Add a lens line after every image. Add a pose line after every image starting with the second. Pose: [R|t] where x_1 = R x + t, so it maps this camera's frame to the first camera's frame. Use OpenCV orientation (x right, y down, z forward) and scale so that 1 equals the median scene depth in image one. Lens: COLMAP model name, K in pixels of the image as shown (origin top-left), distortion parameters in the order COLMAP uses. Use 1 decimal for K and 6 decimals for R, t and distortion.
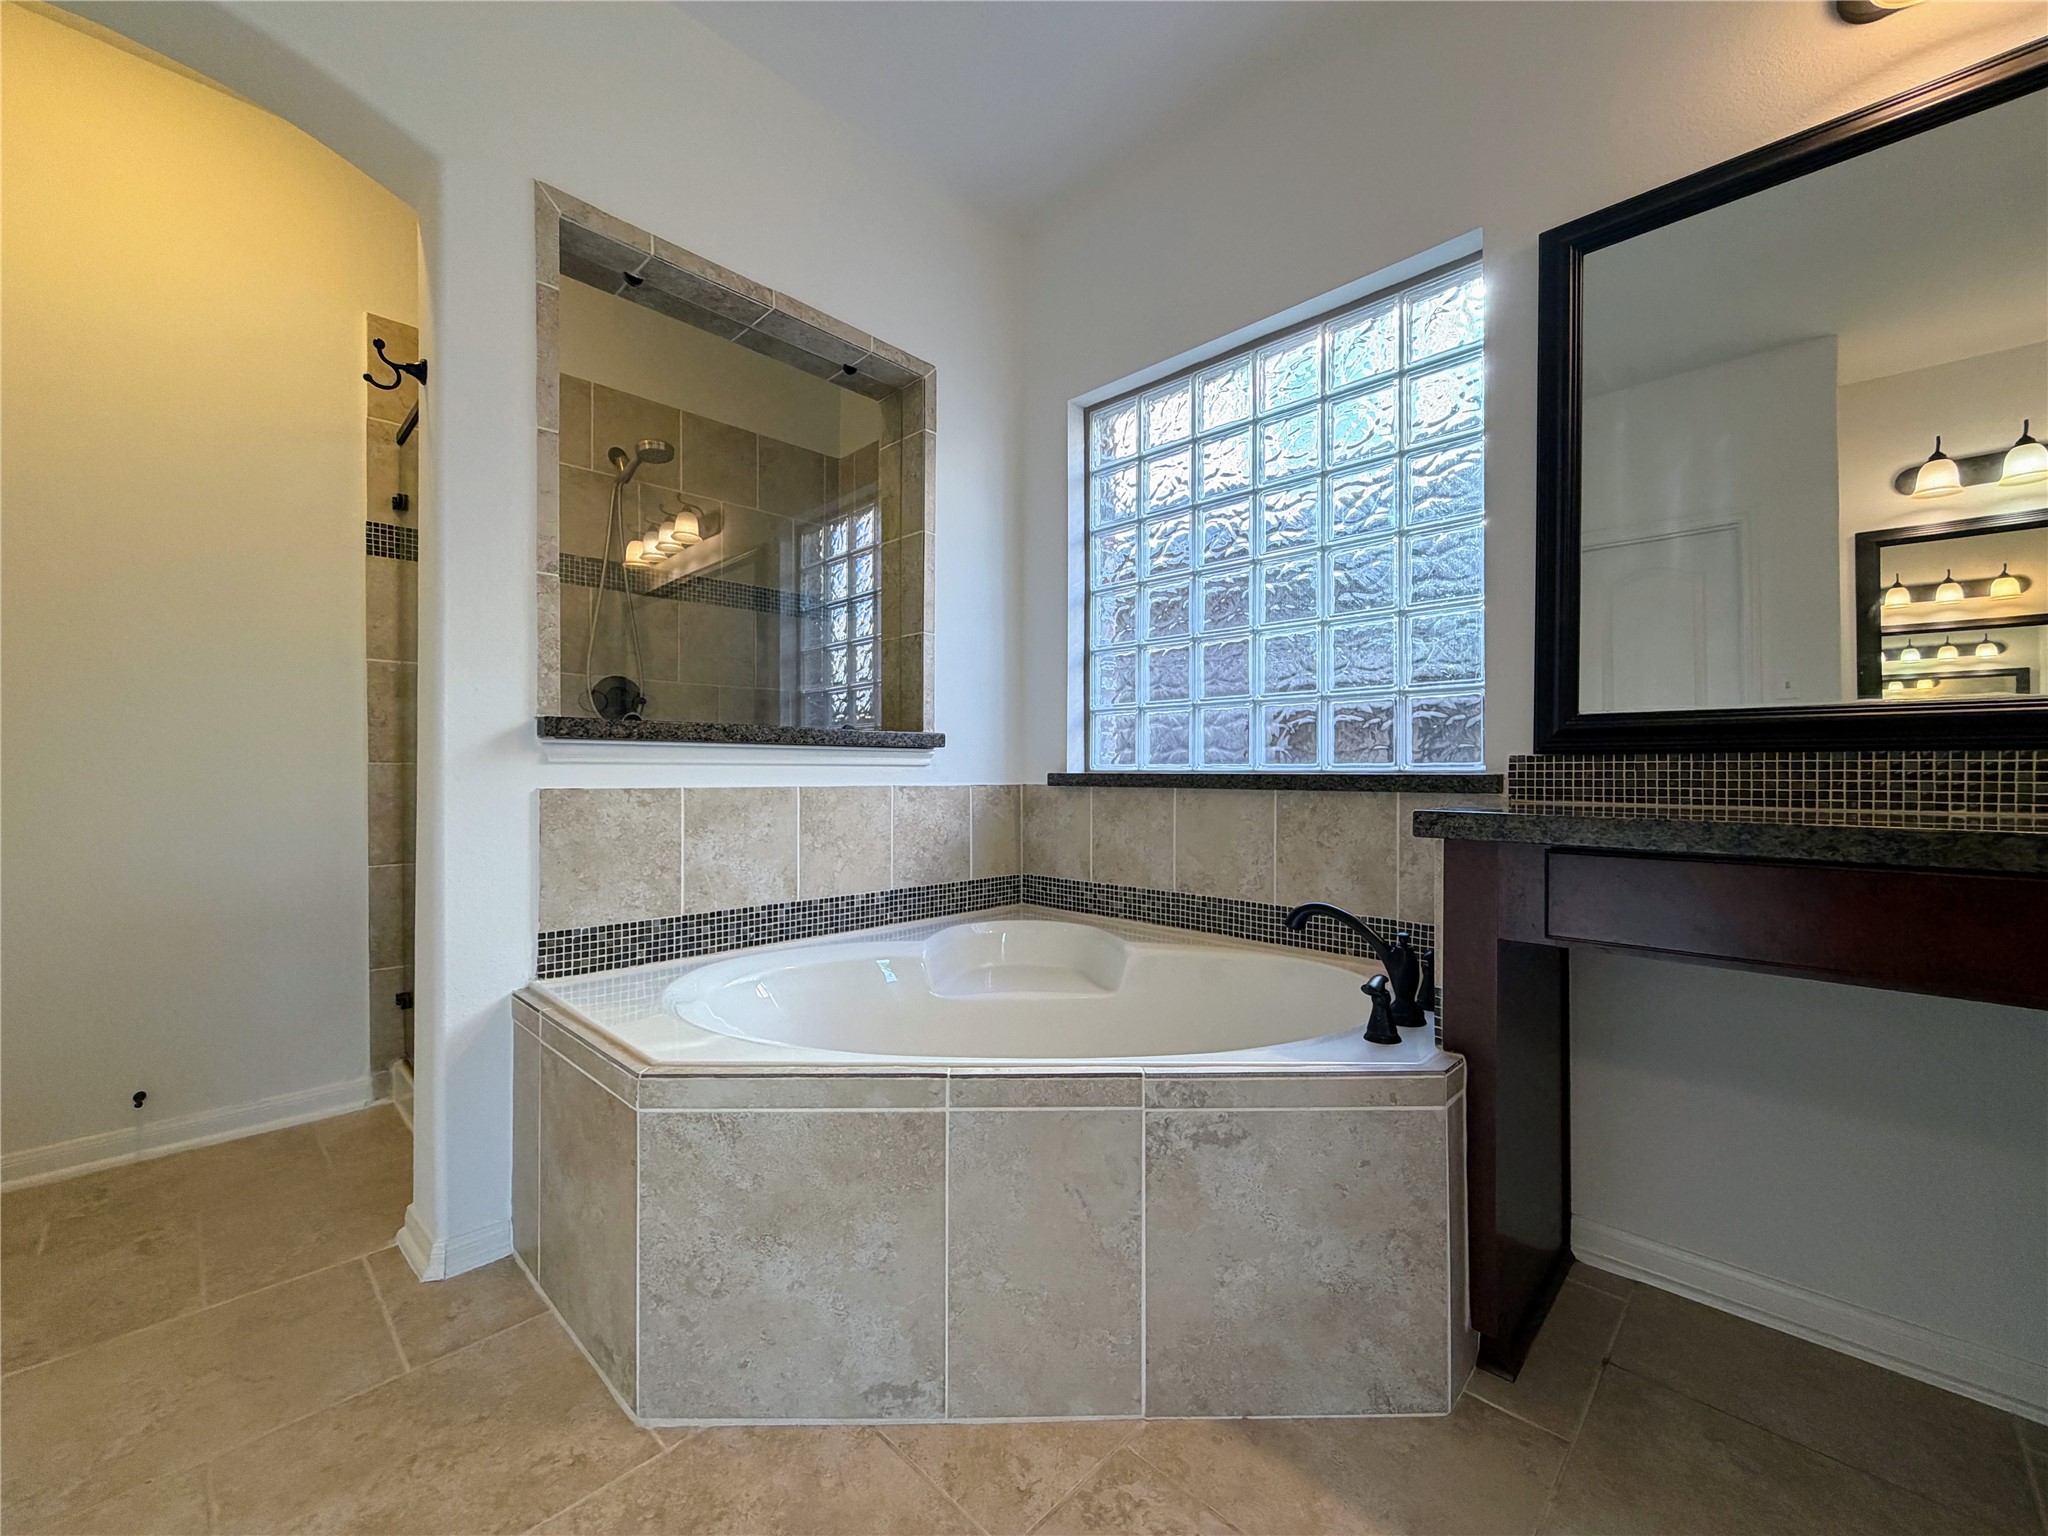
lens RADIAL K [[821.2, 0, 1022.7], [0, 821.2, 769.5], [0, 0, 1]] dist [0.001593, 0.000188]
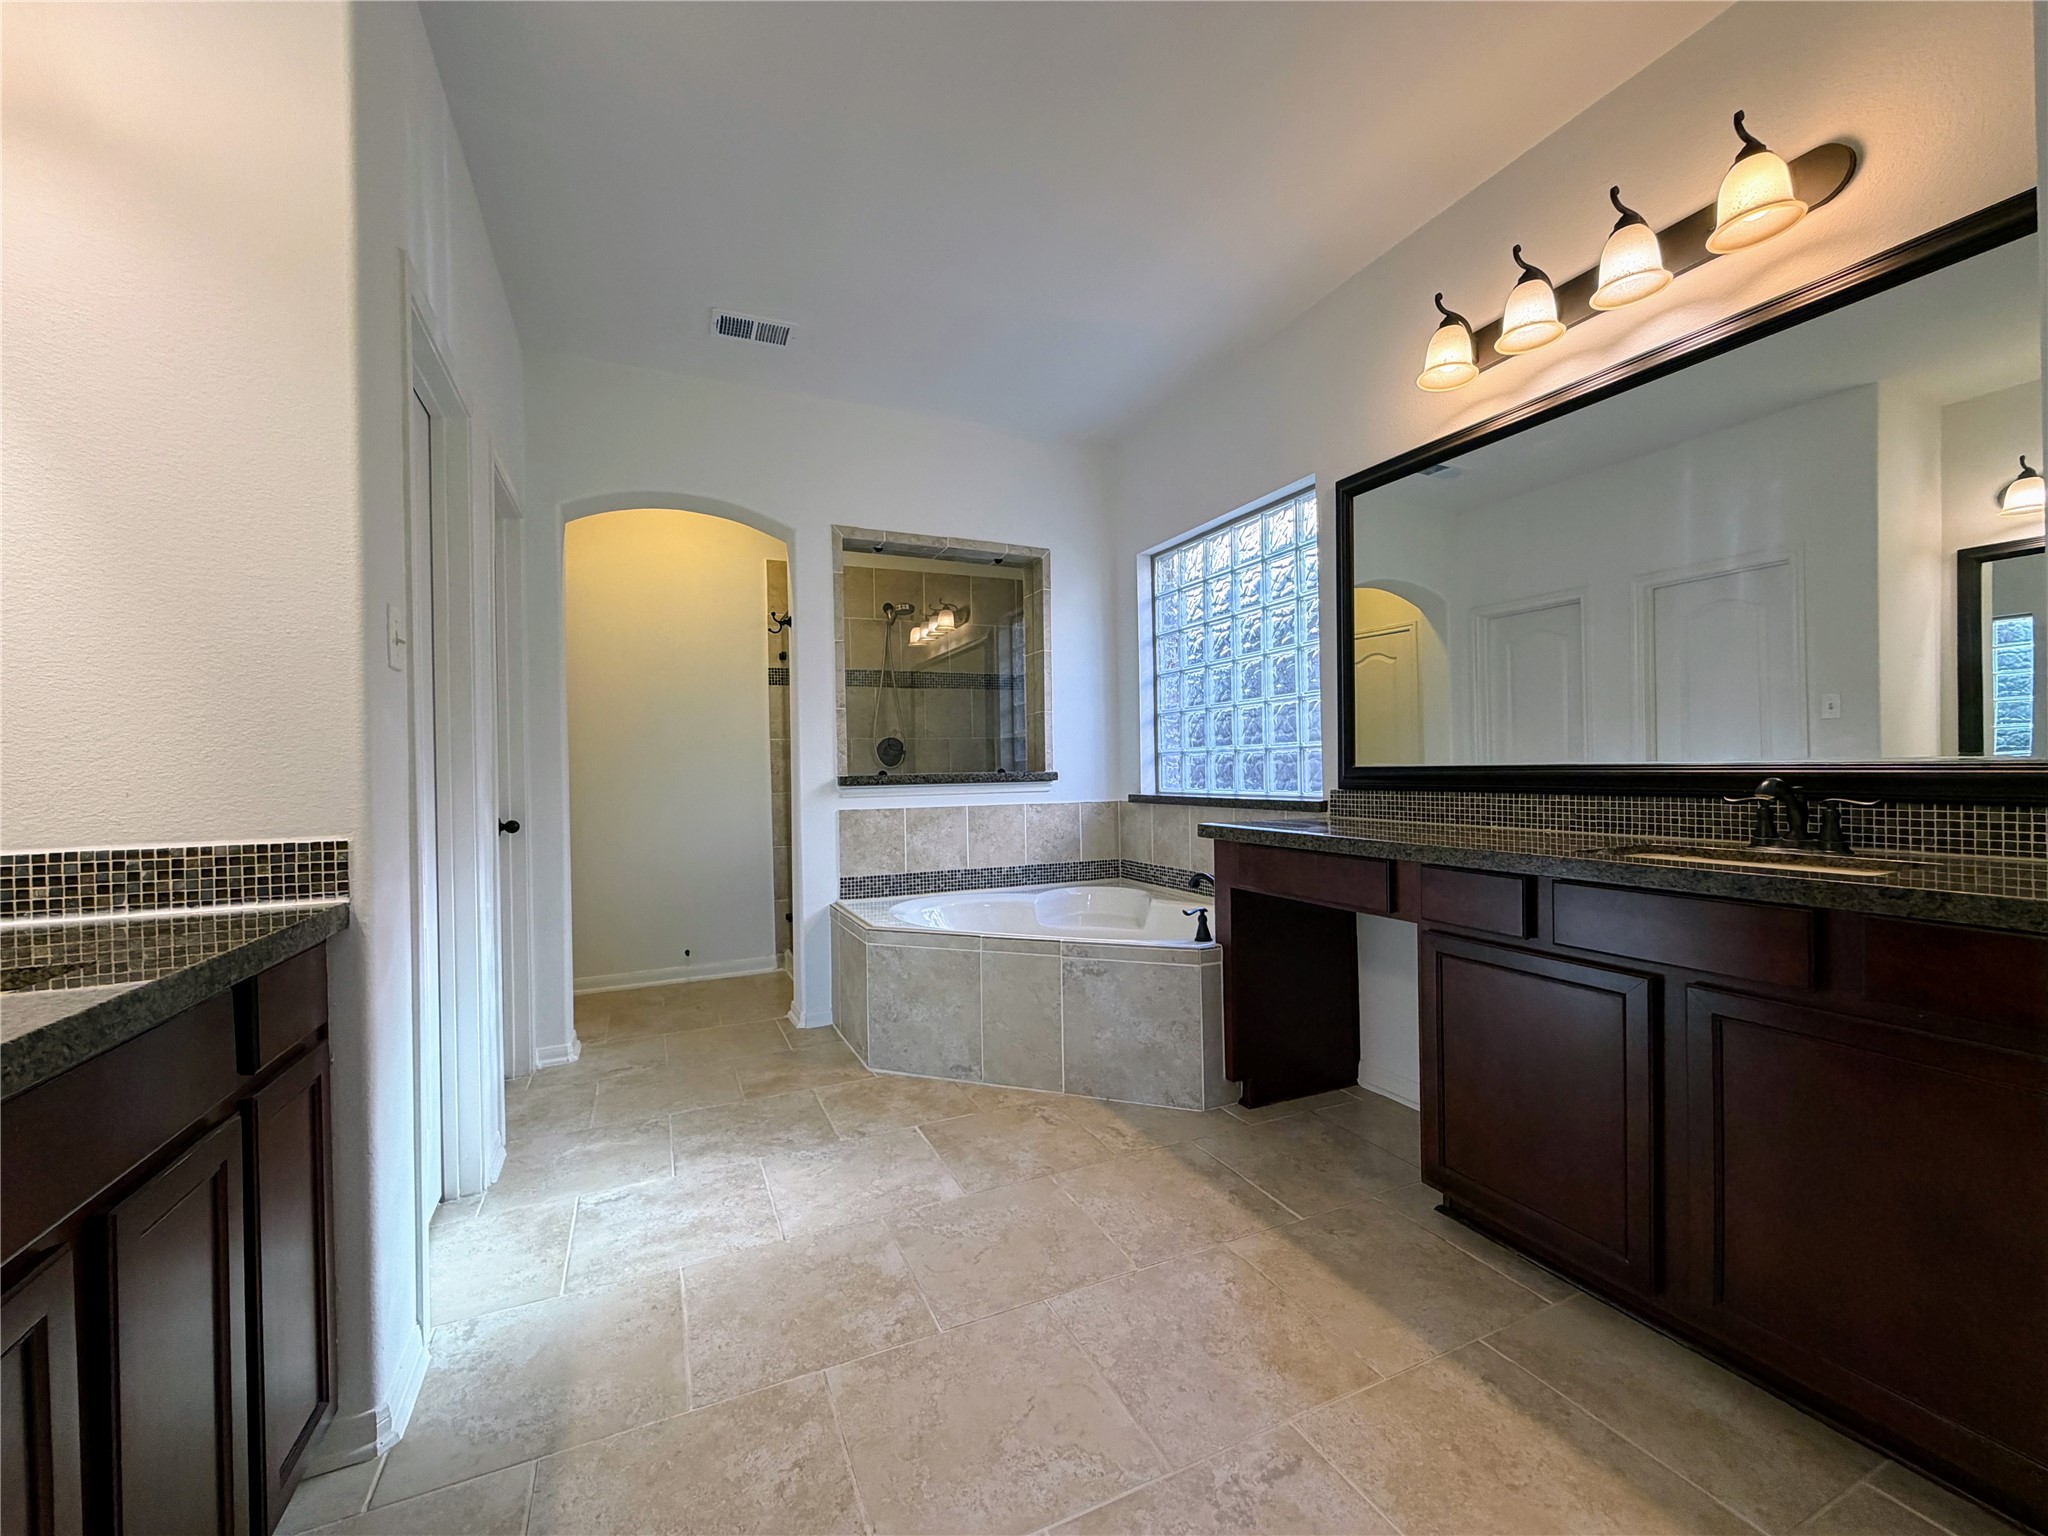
lens RADIAL K [[821.2, 0, 1021.6], [0, 821.2, 772.8], [0, 0, 1]] dist [0.001593, 0.000188]
pose [[0.931827, -0.016294, -0.362536, 0.542481], [0.018919, 0.999814, 0.003692, -0.061742], [0.362408, -0.010299, 0.931963, -0.702860]]
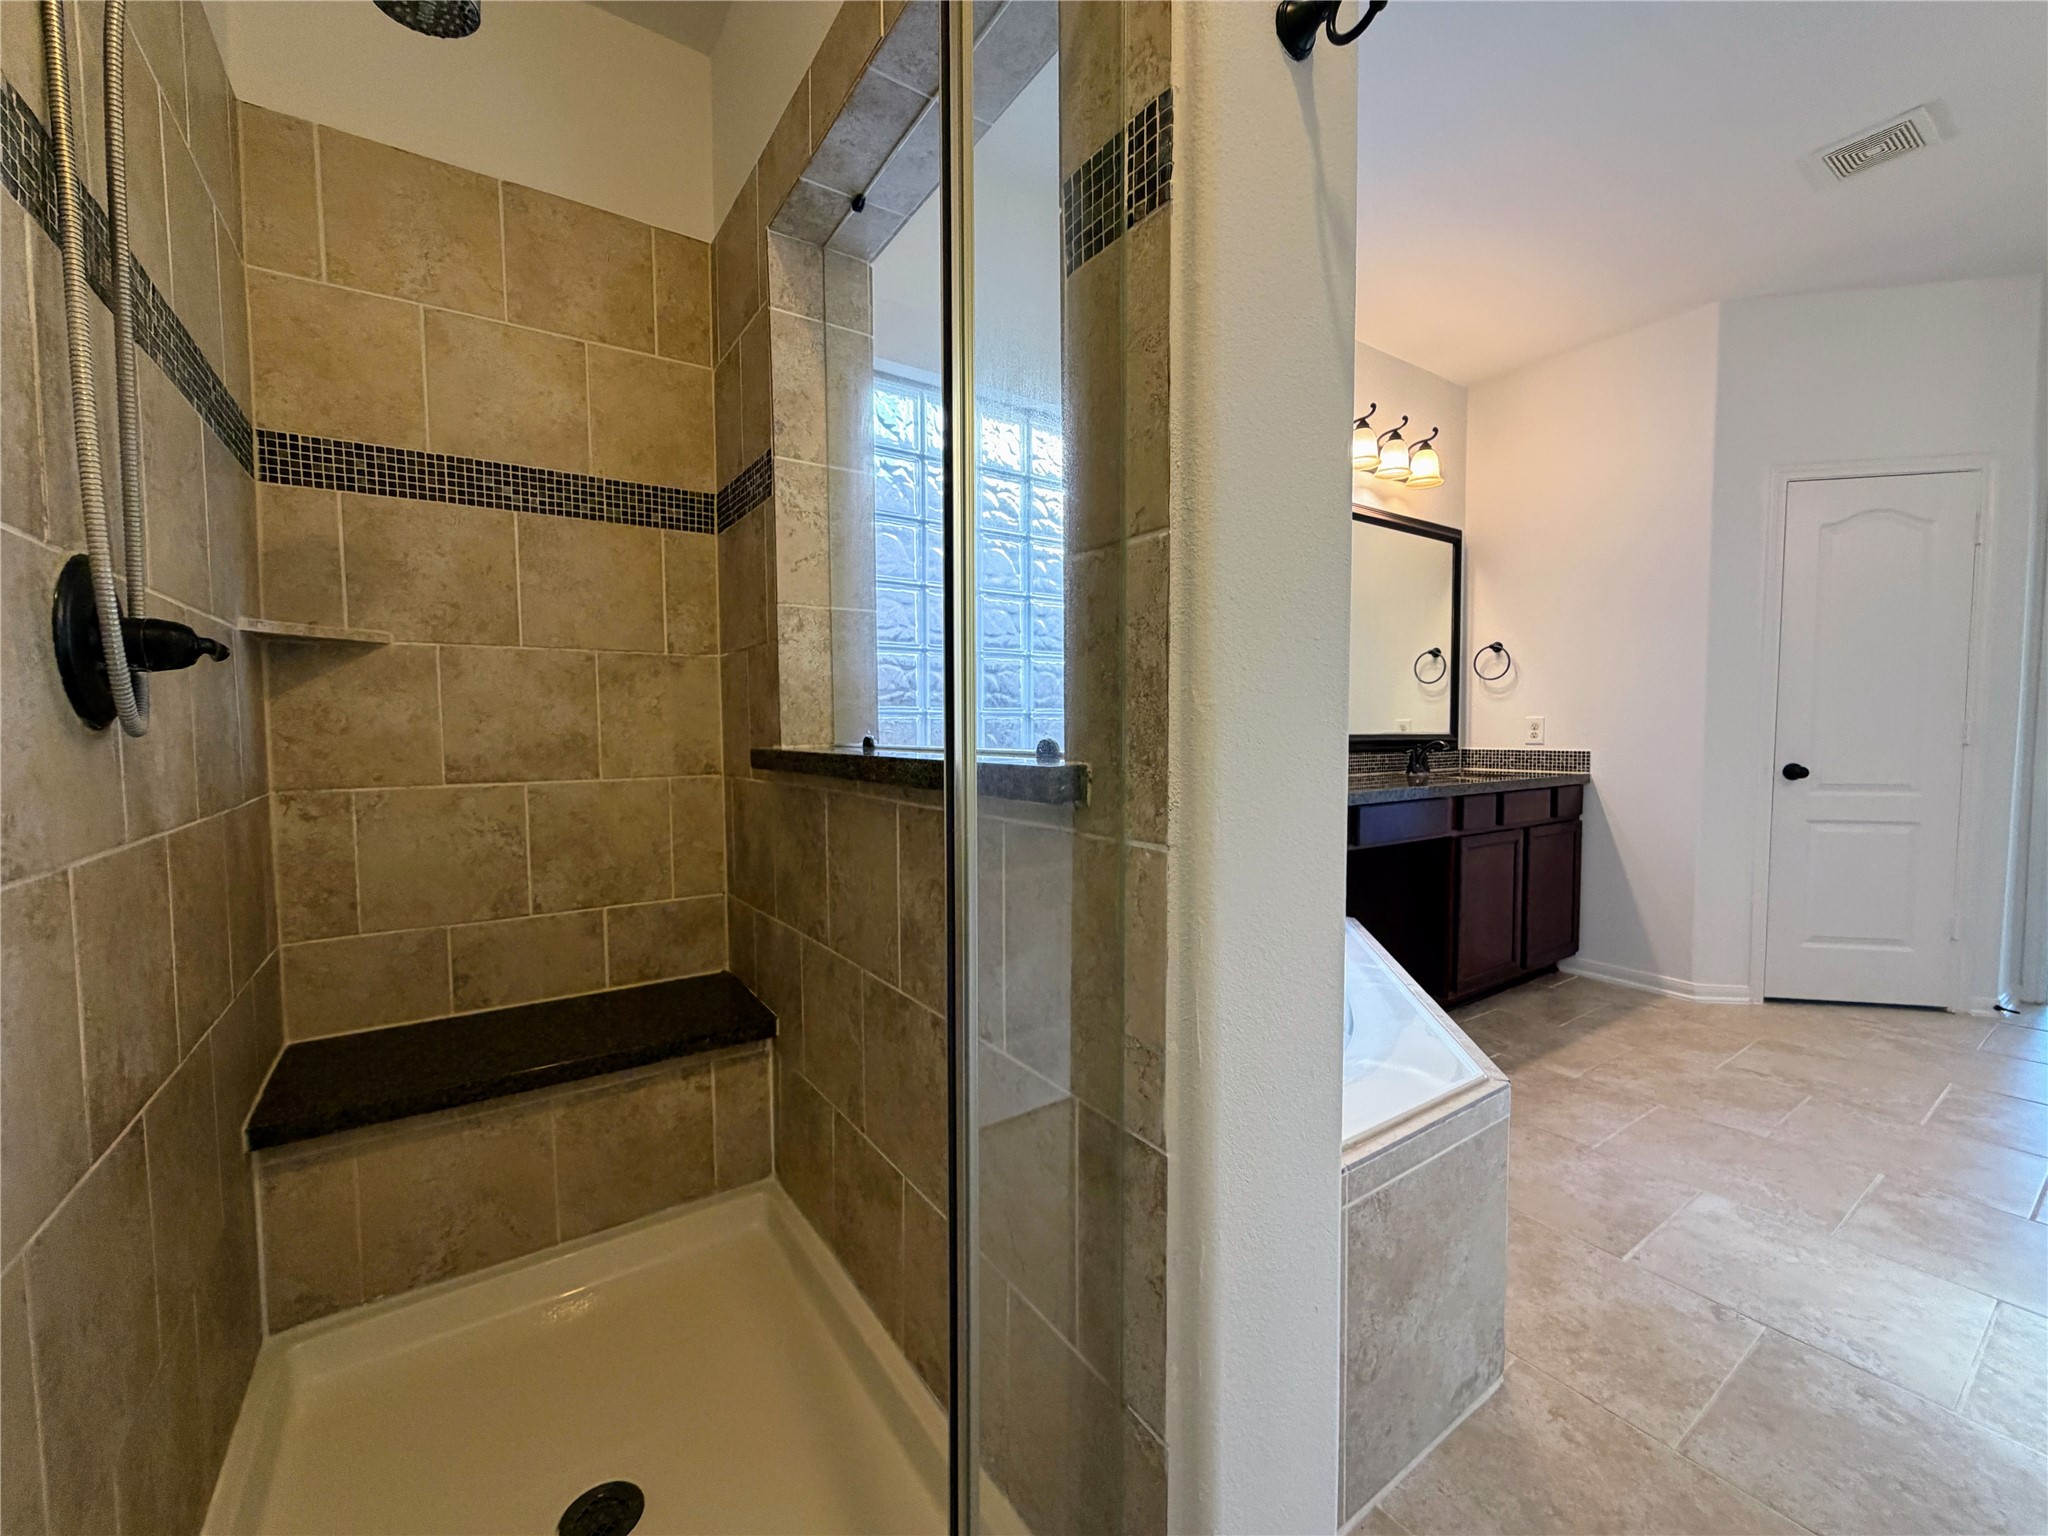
lens RADIAL K [[821.2, 0, 1023.3], [0, 821.2, 772.9], [0, 0, 1]] dist [0.001593, 0.000188]
pose [[0.194655, -0.054945, 0.979332, -1.312112], [0.003347, 0.998461, 0.055354, -0.073972], [-0.980866, -0.007497, 0.194540, 1.167173]]
